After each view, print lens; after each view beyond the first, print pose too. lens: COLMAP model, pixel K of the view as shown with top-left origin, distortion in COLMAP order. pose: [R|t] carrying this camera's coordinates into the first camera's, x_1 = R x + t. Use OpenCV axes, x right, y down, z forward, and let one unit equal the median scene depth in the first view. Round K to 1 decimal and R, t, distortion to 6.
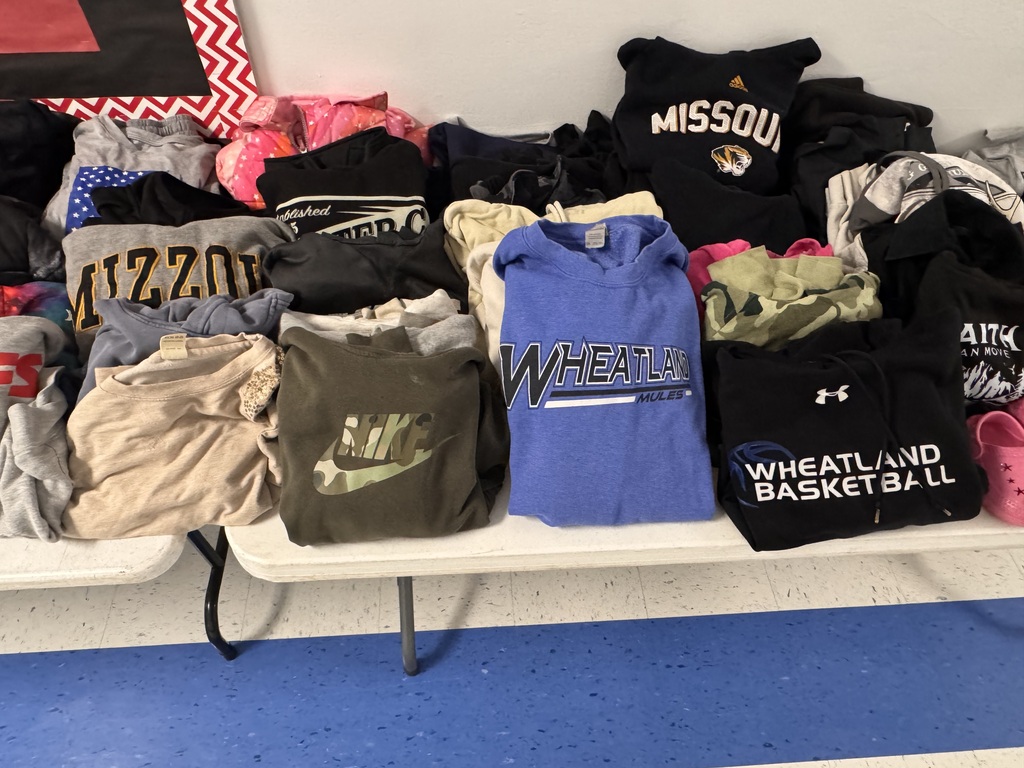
lens RADIAL K [[689.0, 0, 512.0], [0, 689.0, 384.0], [0, 0, 1]] dist [0.000755, 0.001939]
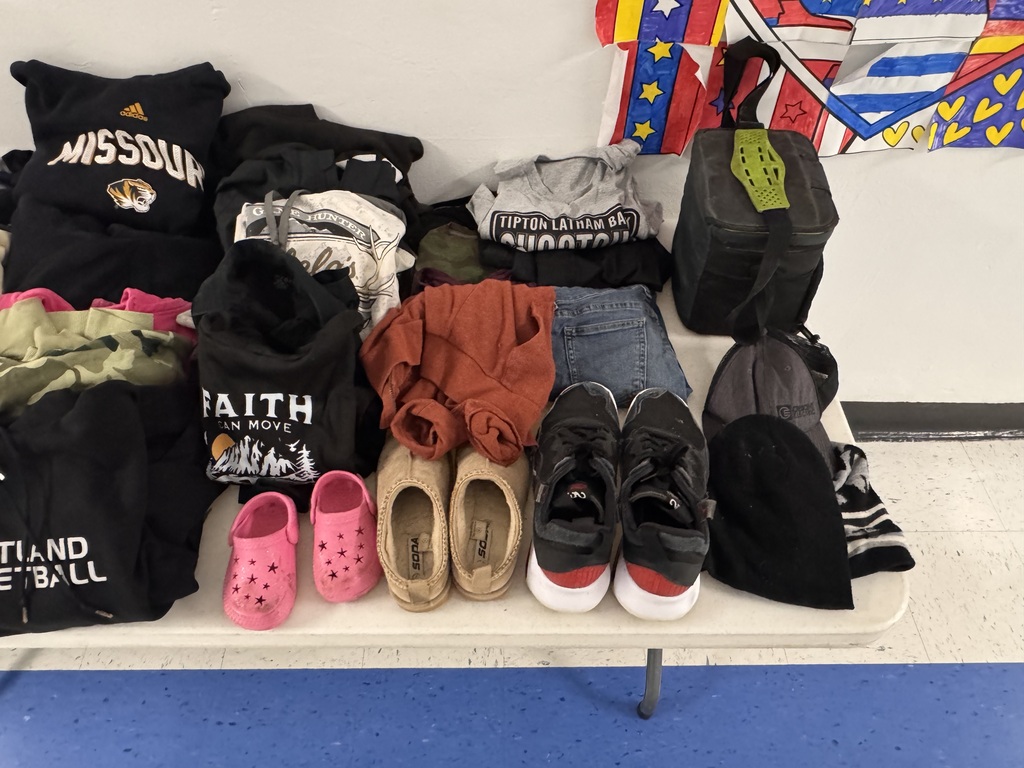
lens RADIAL K [[689.0, 0, 512.0], [0, 689.0, 384.0], [0, 0, 1]] dist [0.000755, 0.001939]
pose [[0.998050, 0.031505, -0.053890, 0.878861], [-0.031215, 0.999493, 0.006229, -0.095406], [0.054059, -0.004534, 0.998527, 0.110768]]
